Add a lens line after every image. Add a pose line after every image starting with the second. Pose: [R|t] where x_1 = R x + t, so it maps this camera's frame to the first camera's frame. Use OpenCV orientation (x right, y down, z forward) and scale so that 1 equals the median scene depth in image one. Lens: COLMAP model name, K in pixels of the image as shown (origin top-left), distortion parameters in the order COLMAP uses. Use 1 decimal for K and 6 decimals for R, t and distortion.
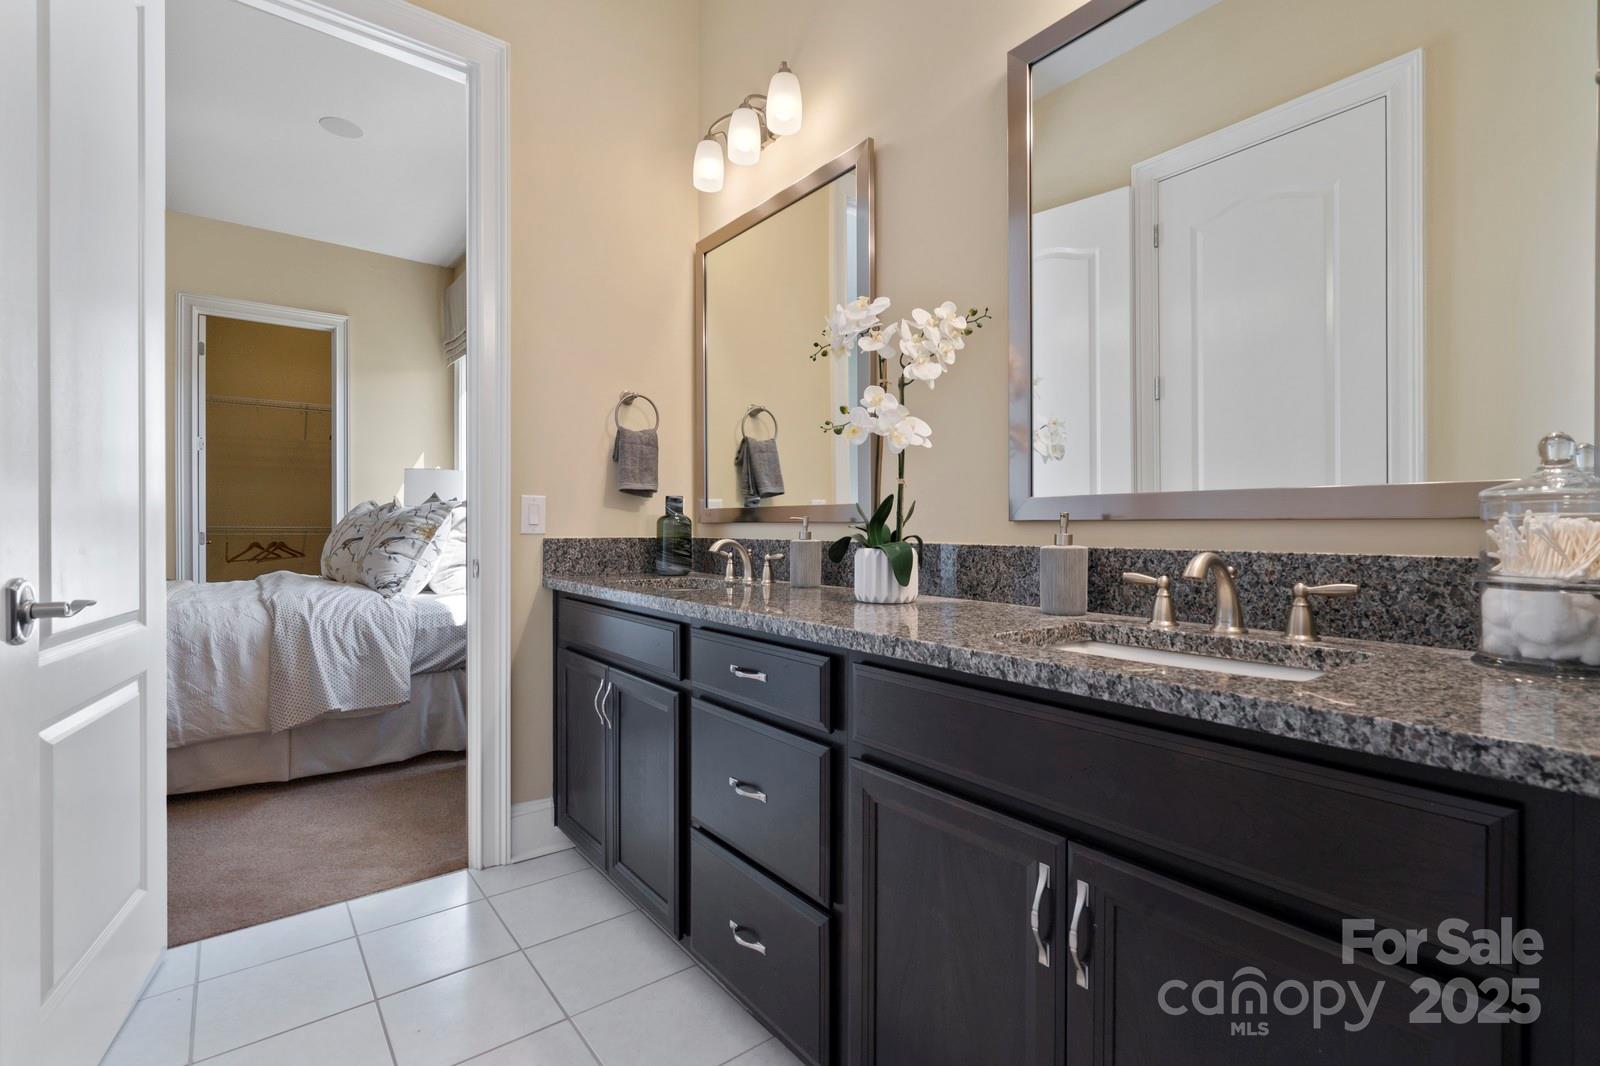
lens RADIAL K [[717.0, 0, 803.6], [0, 717.0, 548.1], [0, 0, 1]] dist [-0.000215, 0.000180]
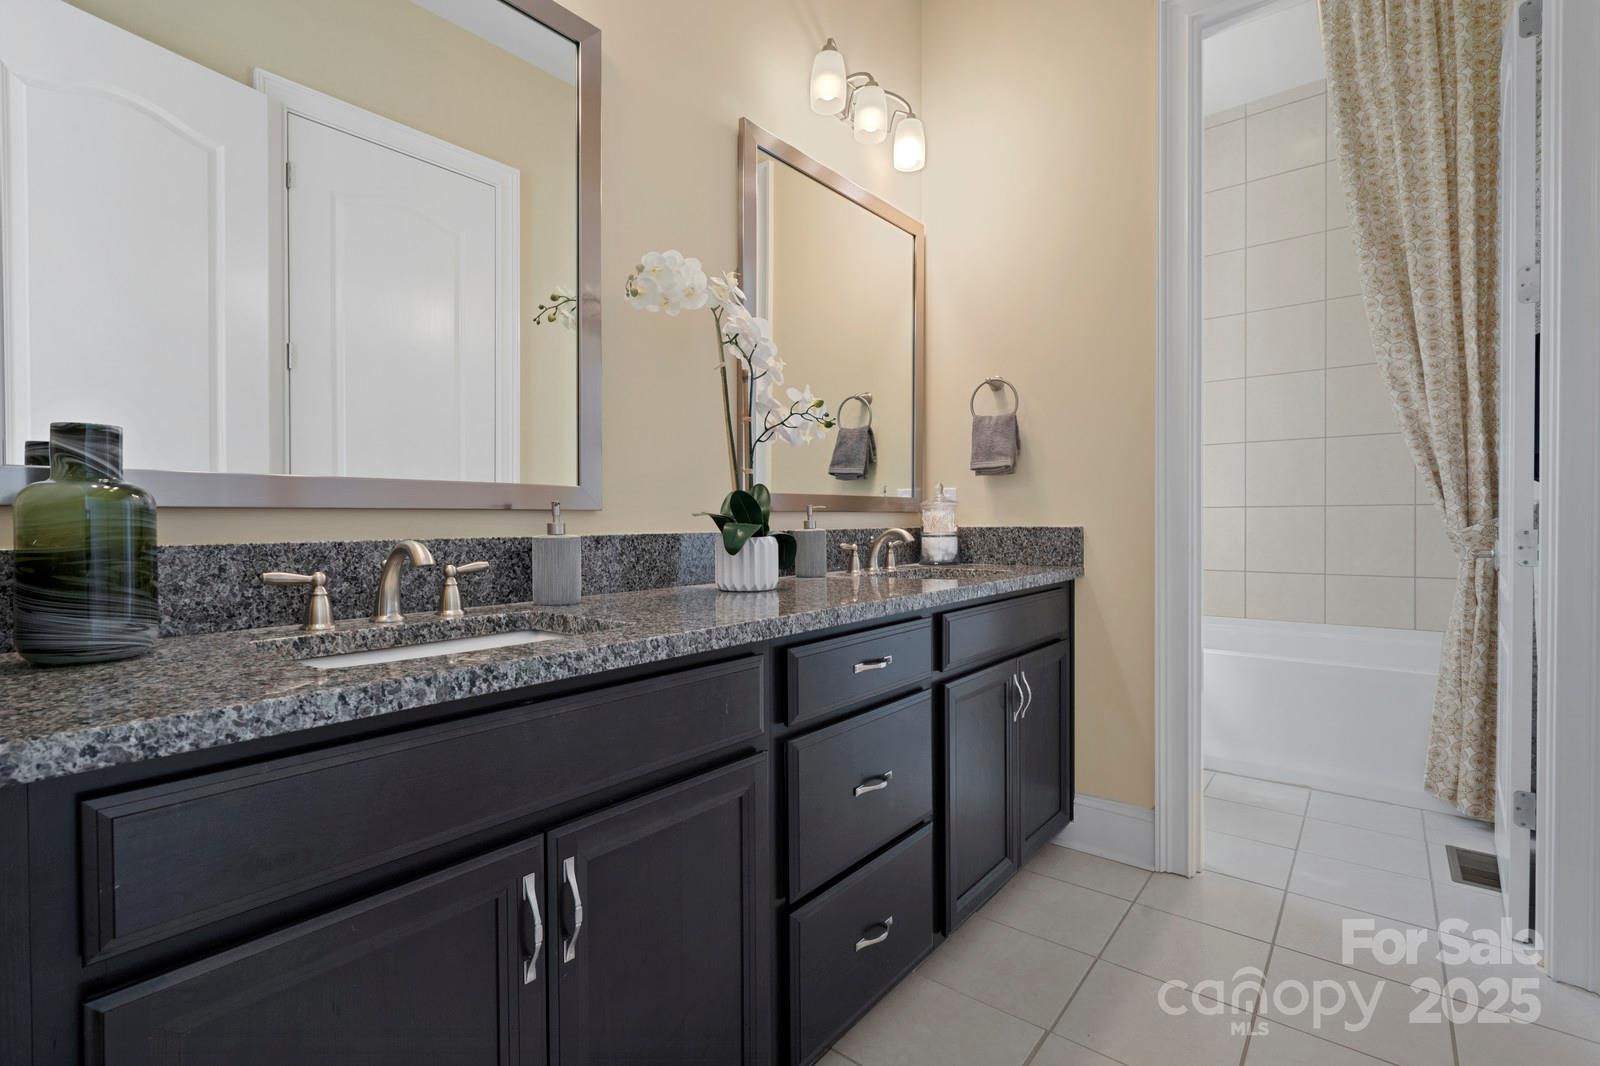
lens RADIAL K [[736.2, 0, 798.1], [0, 736.2, 515.3], [0, 0, 1]] dist [-0.001440, 0.000145]
pose [[-0.207887, -0.000821, 0.978152, -0.601263], [0.028755, 0.999562, 0.006950, -0.023762], [-0.977730, 0.029572, -0.207773, 0.742763]]
